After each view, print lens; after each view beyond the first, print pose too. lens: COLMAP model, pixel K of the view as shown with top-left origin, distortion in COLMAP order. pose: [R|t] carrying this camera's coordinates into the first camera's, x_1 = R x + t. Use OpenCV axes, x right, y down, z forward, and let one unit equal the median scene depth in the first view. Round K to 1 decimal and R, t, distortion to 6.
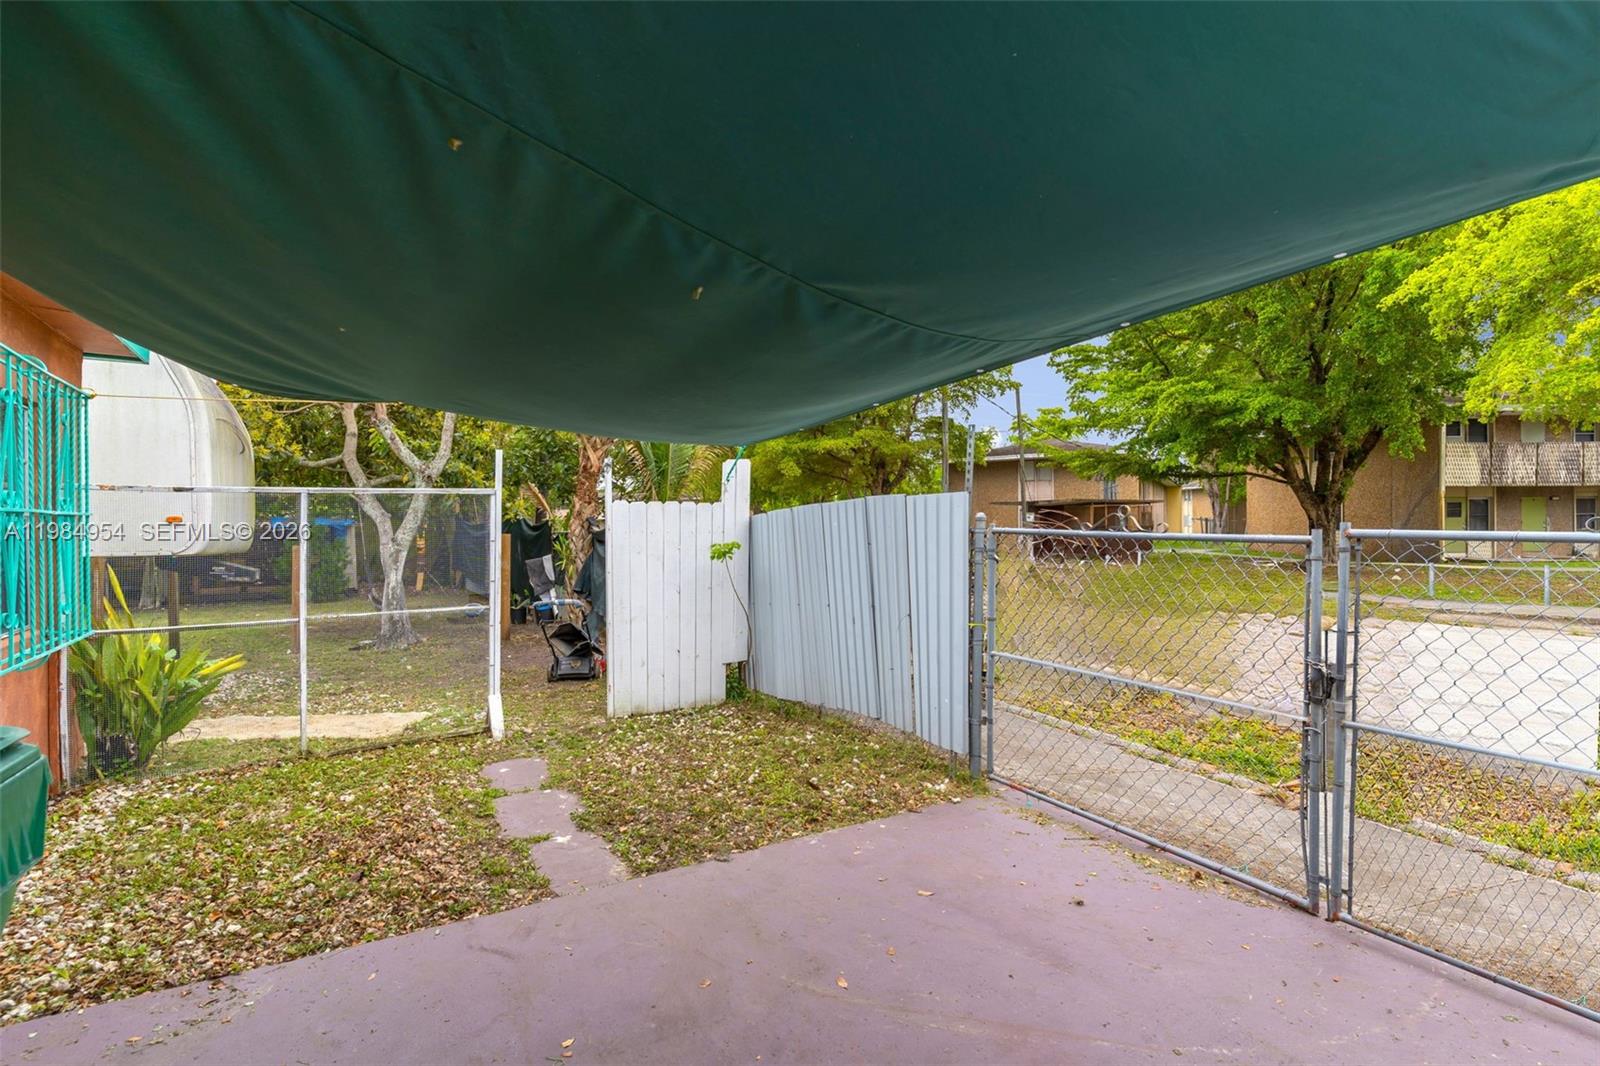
lens RADIAL K [[772.9, 0, 800.0], [0, 772.9, 533.0], [0, 0, 1]] dist [0.000417, 0.000786]
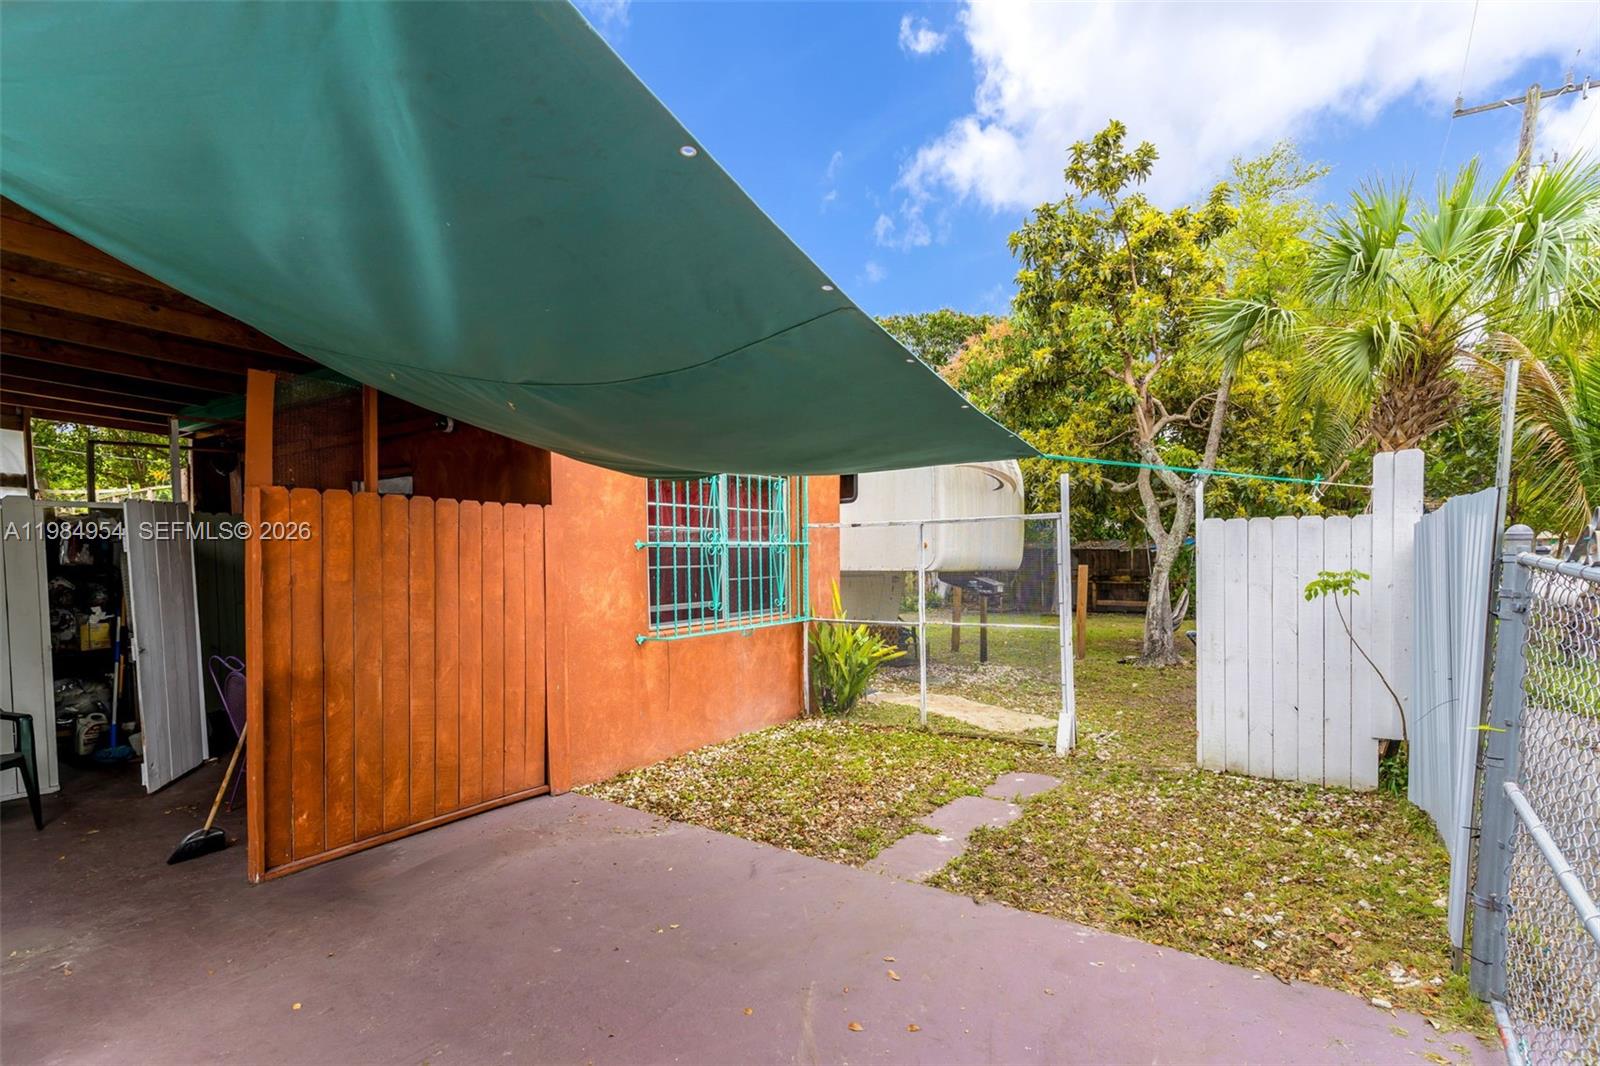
lens RADIAL K [[786.1, 0, 782.1], [0, 786.1, 559.7], [0, 0, 1]] dist [0.003850, 0.000710]
pose [[0.410594, 0.008874, -0.911775, 0.485275], [0.000482, 0.999950, 0.009950, -0.007299], [0.911818, -0.004525, 0.410569, 0.270807]]
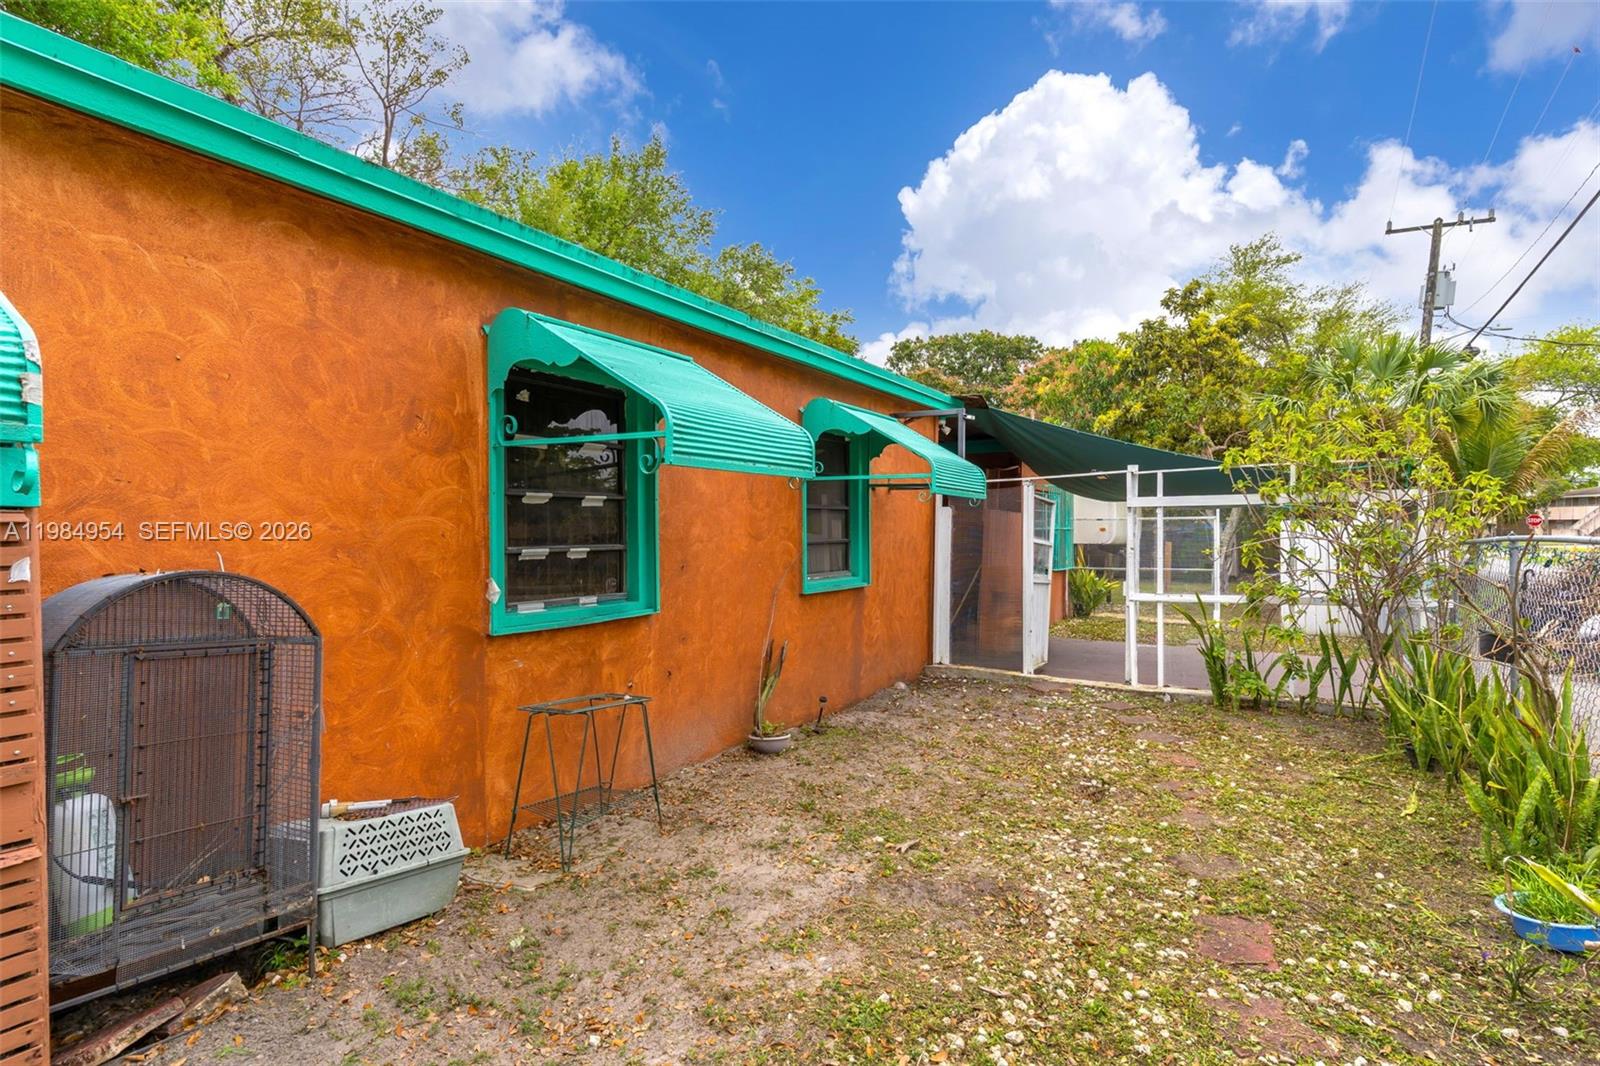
lens RADIAL K [[772.9, 0, 800.0], [0, 772.9, 533.0], [0, 0, 1]] dist [0.000417, 0.000786]
pose [[0.465039, 0.008875, -0.885246, 1.222173], [-0.005561, 0.999959, 0.007104, -0.024951], [0.885273, 0.001619, 0.465069, -1.314225]]
